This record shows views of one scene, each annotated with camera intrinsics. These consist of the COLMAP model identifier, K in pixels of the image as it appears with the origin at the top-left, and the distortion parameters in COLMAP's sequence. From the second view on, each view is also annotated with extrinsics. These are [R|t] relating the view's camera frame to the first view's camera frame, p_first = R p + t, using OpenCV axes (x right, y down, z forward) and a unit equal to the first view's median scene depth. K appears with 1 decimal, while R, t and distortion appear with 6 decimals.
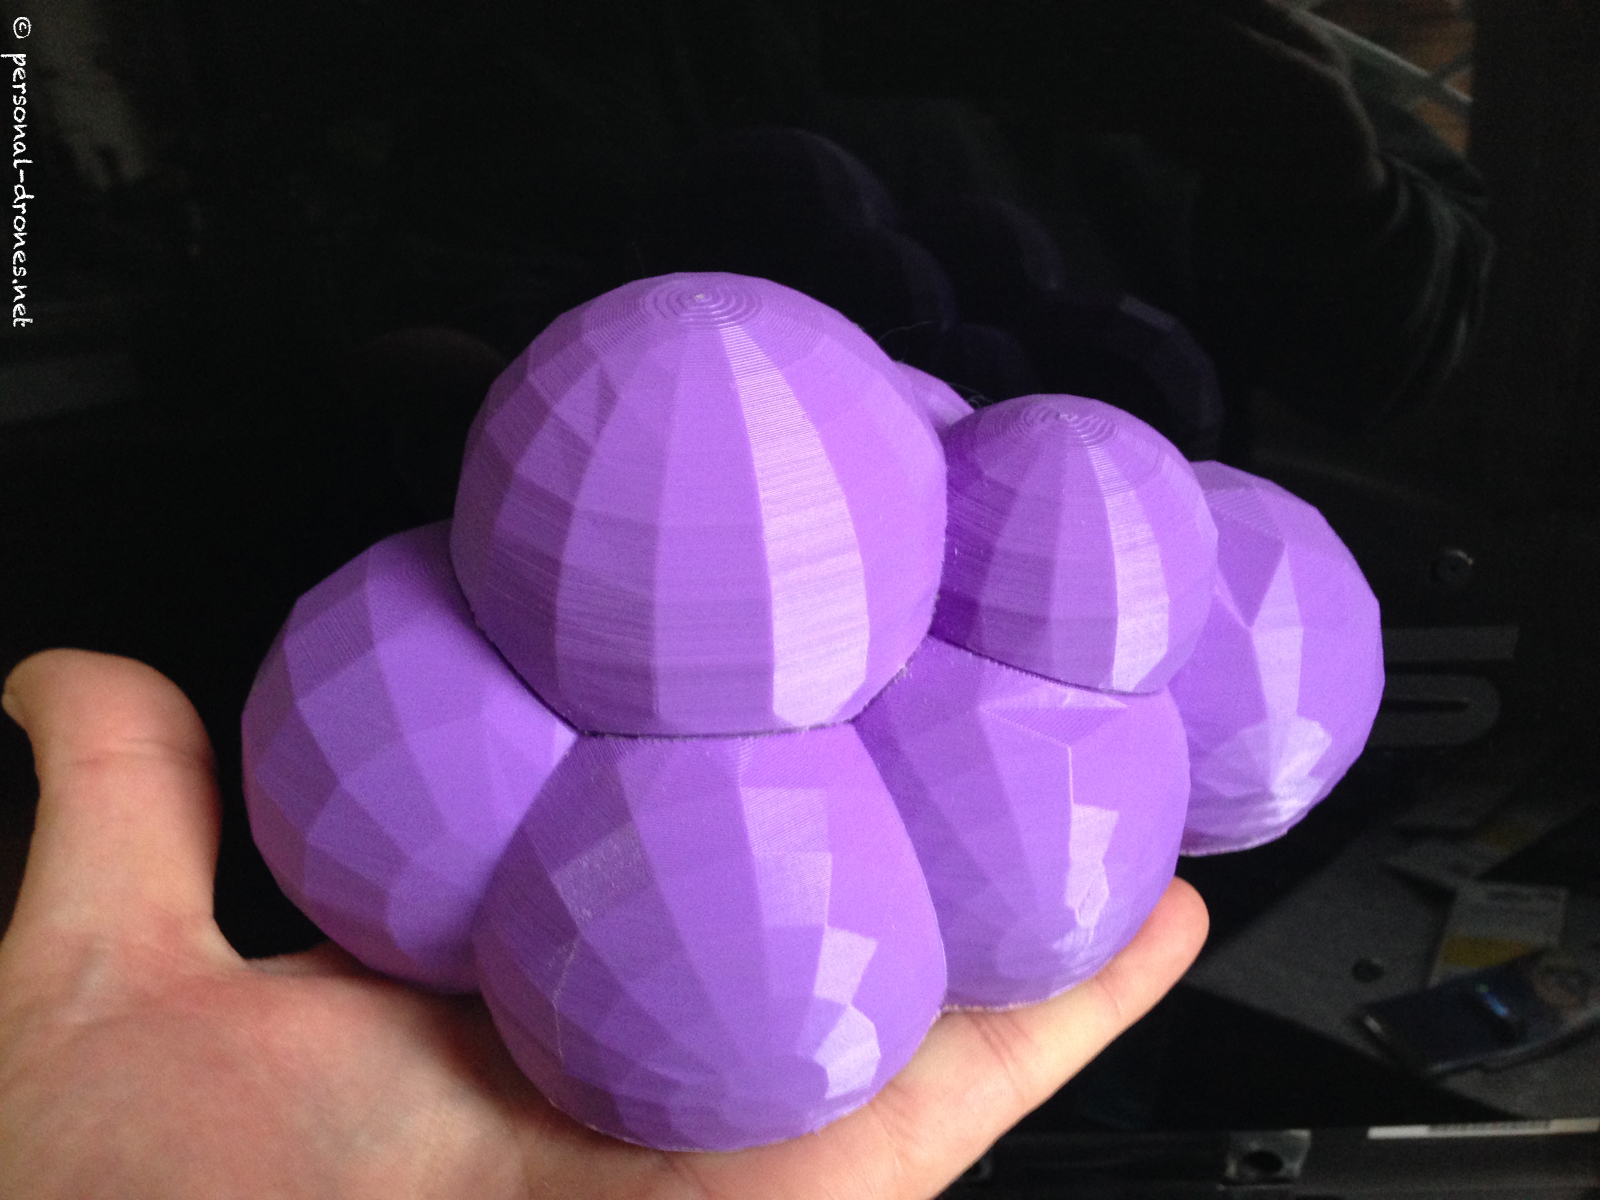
lens RADIAL K [[1287.3, 0, 800.0], [0, 1287.3, 600.0], [0, 0, 1]] dist [0.062137, 0.000747]
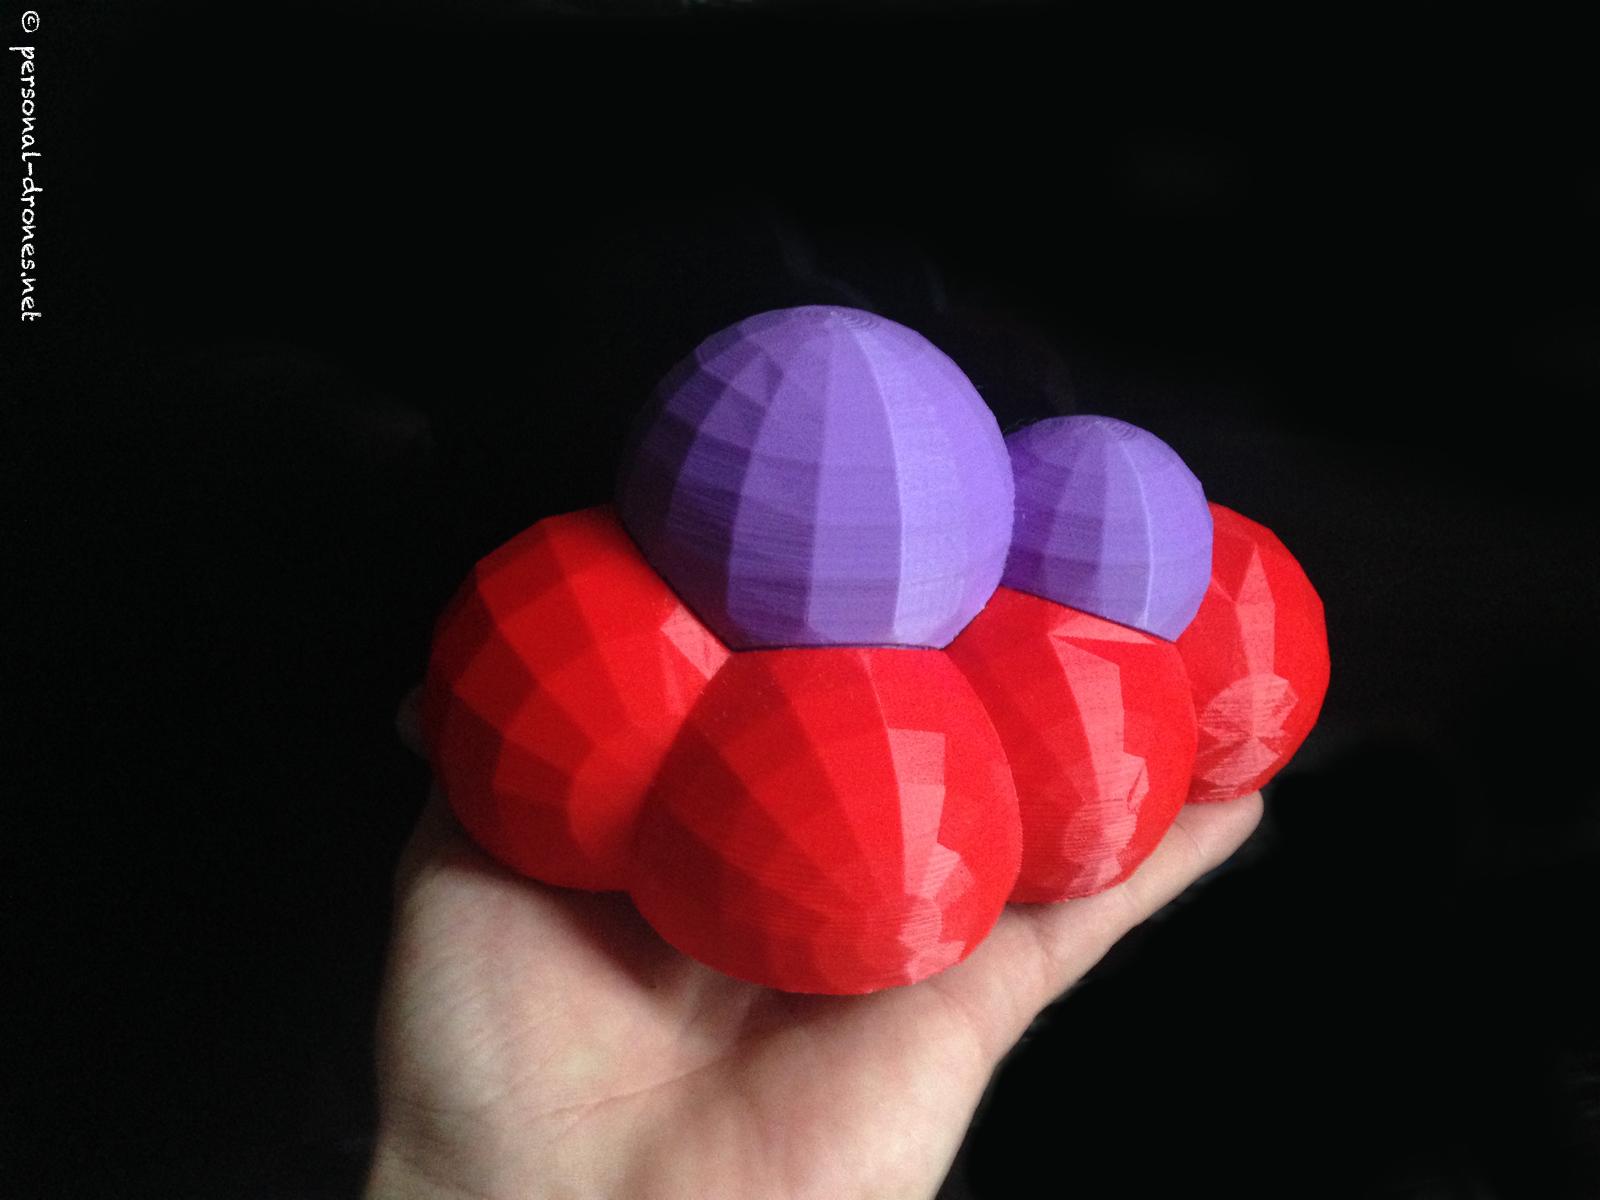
lens RADIAL K [[1287.3, 0, 800.0], [0, 1287.3, 600.0], [0, 0, 1]] dist [0.062137, 0.000747]
pose [[0.994574, 0.017758, 0.102509, -0.235229], [-0.000361, 0.985909, -0.167283, 0.264746], [-0.104035, 0.166339, 0.980565, -0.223639]]
